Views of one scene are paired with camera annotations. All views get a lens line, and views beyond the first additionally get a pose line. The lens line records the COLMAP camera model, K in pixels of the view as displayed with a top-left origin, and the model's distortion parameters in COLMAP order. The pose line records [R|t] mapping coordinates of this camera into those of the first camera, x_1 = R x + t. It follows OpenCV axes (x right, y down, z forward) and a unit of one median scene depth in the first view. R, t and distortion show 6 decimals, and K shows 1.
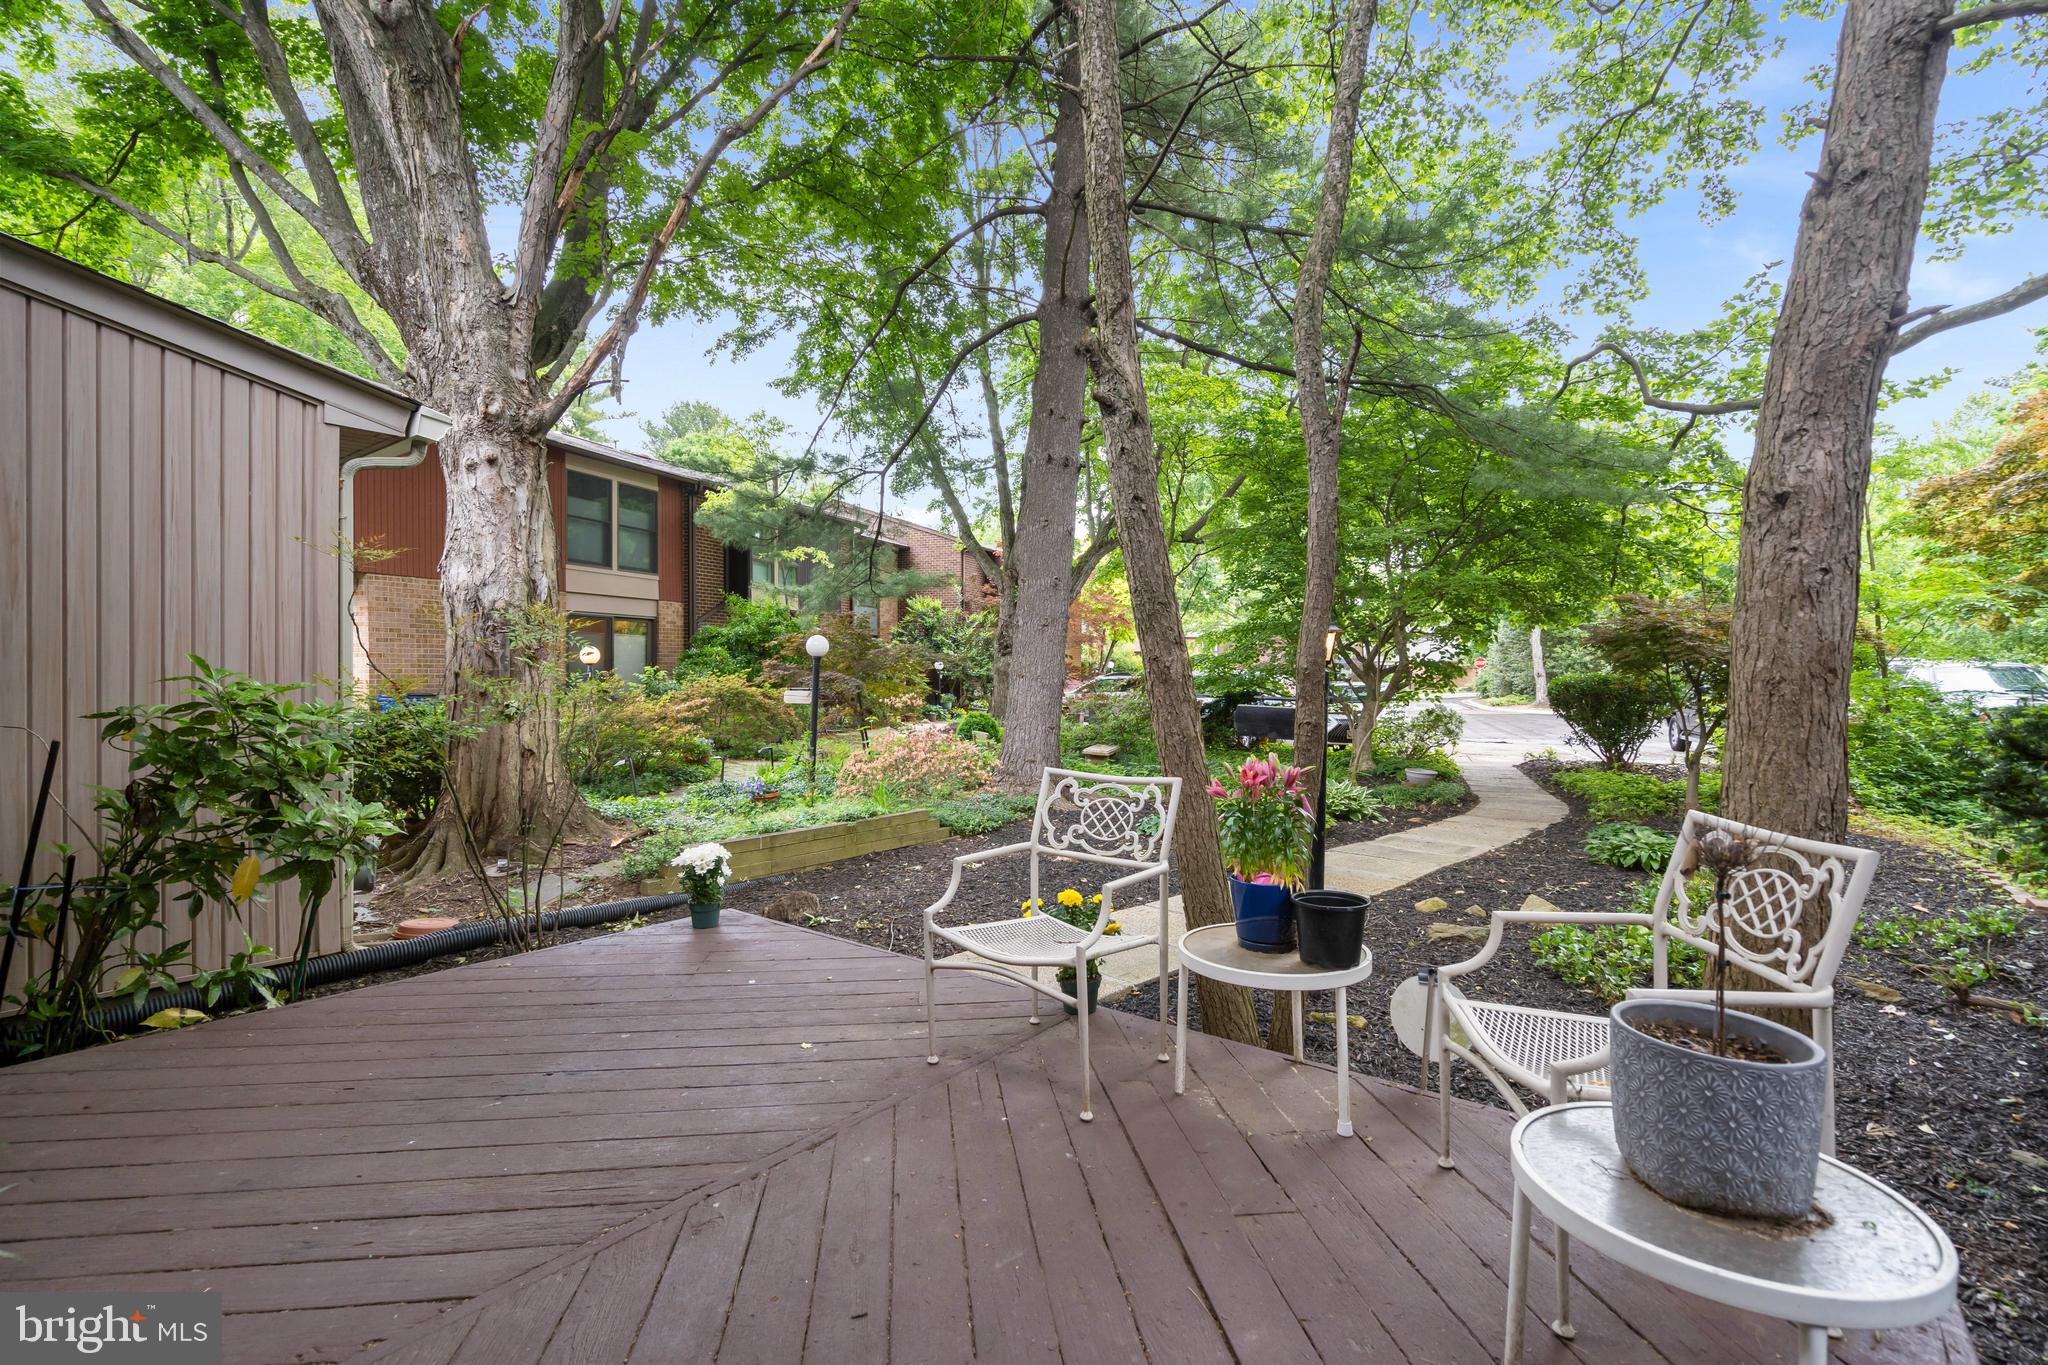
lens RADIAL K [[947.4, 0, 1024.2], [0, 947.4, 684.4], [0, 0, 1]] dist [0.001296, 0.000214]
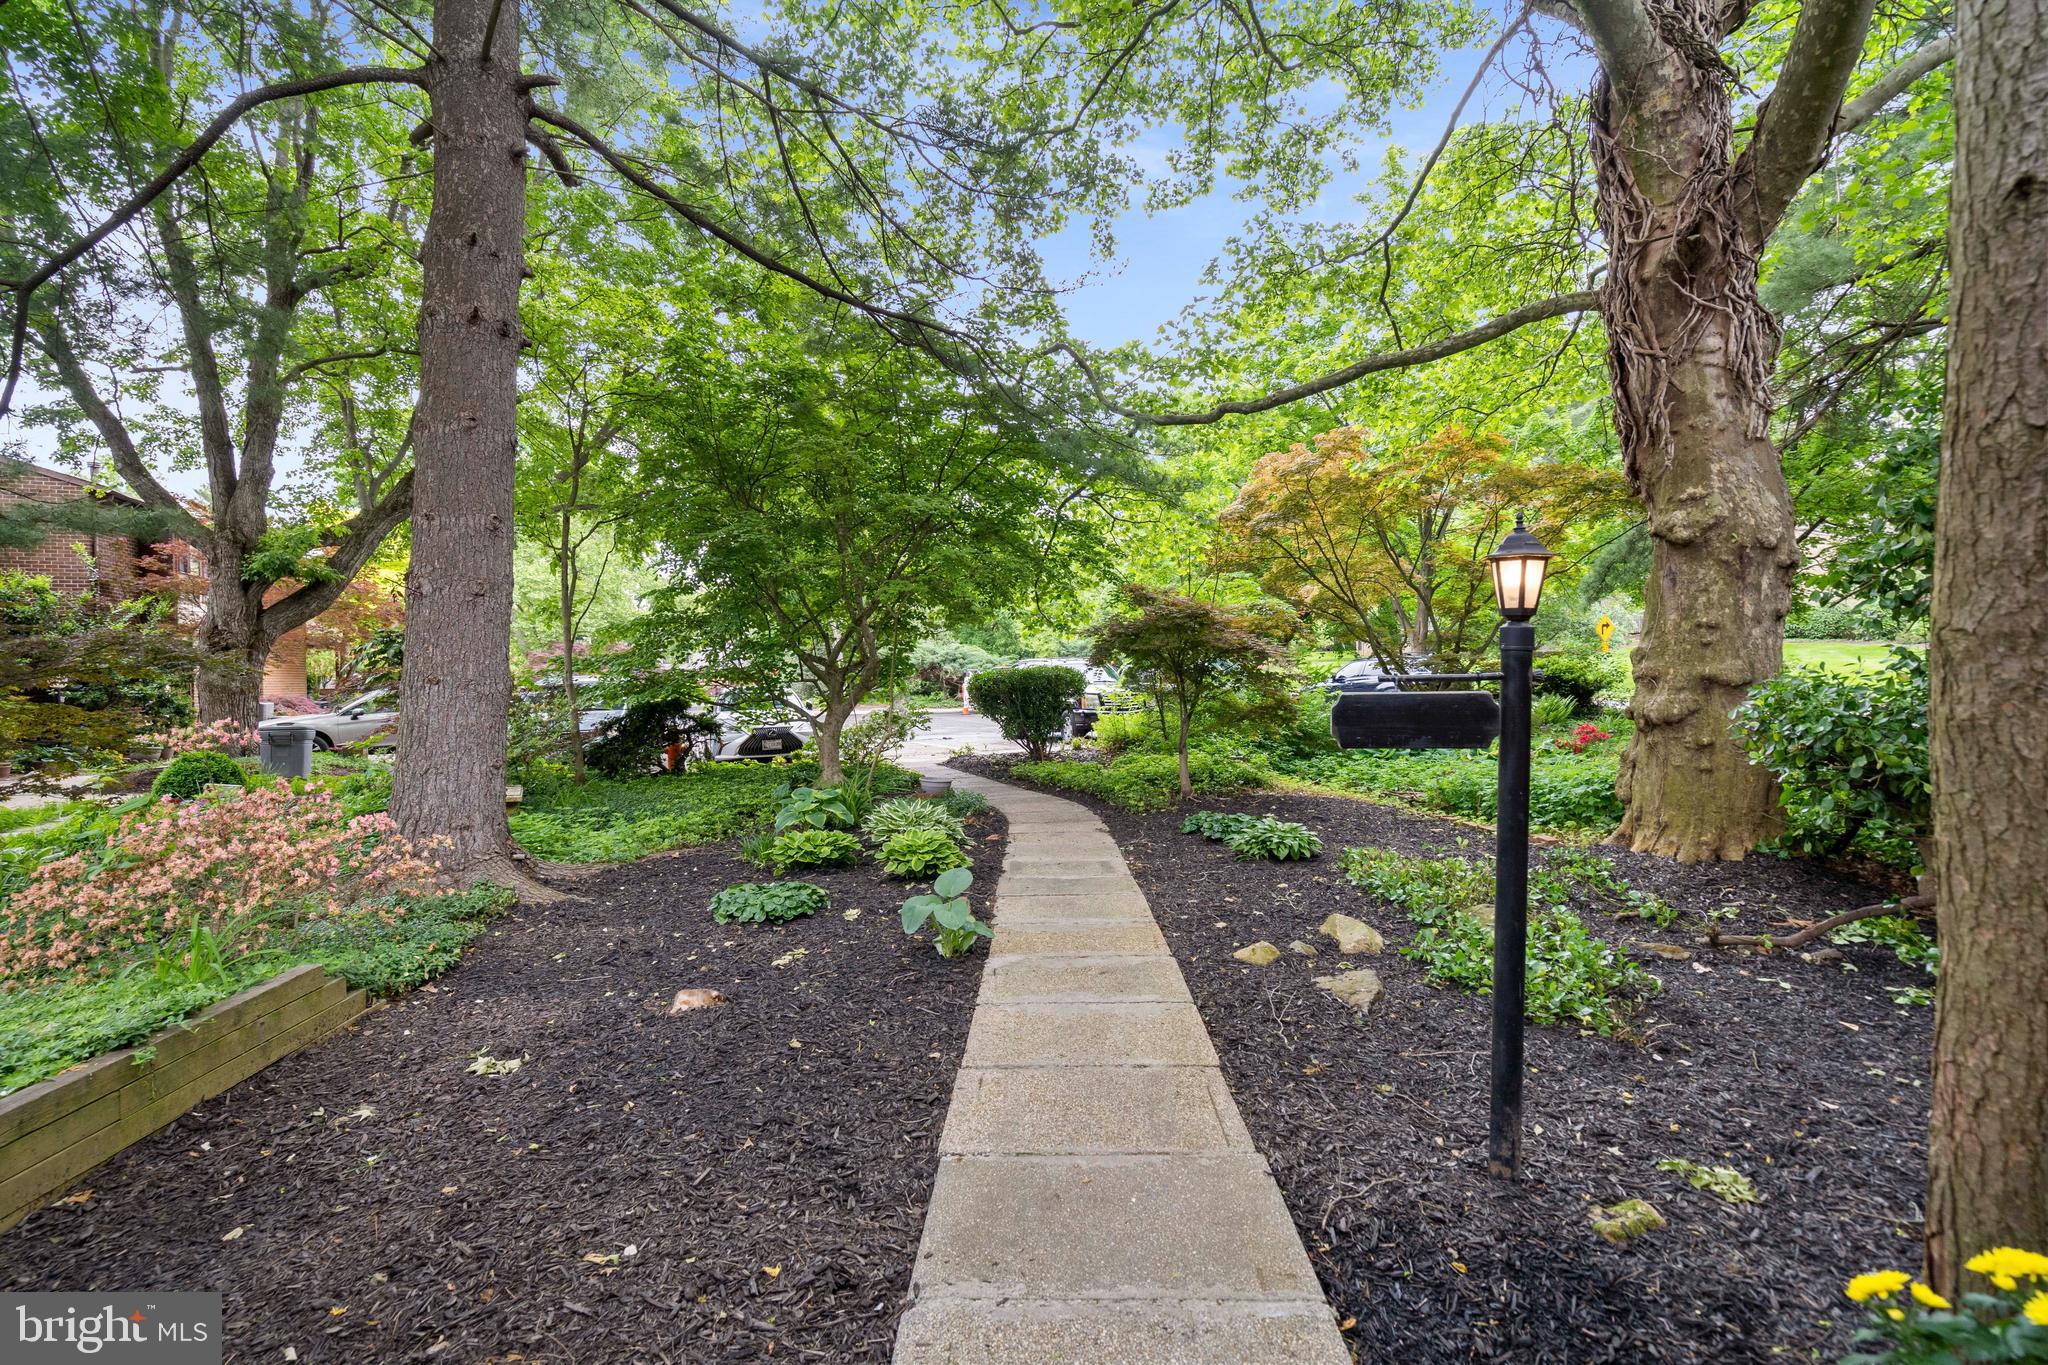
lens RADIAL K [[947.4, 0, 1023.4], [0, 947.4, 678.4], [0, 0, 1]] dist [0.001296, 0.000214]
pose [[0.730403, -0.018959, 0.682753, -0.091844], [0.032540, 0.999446, -0.007058, 0.004992], [-0.682240, 0.027372, 0.730615, 0.225088]]
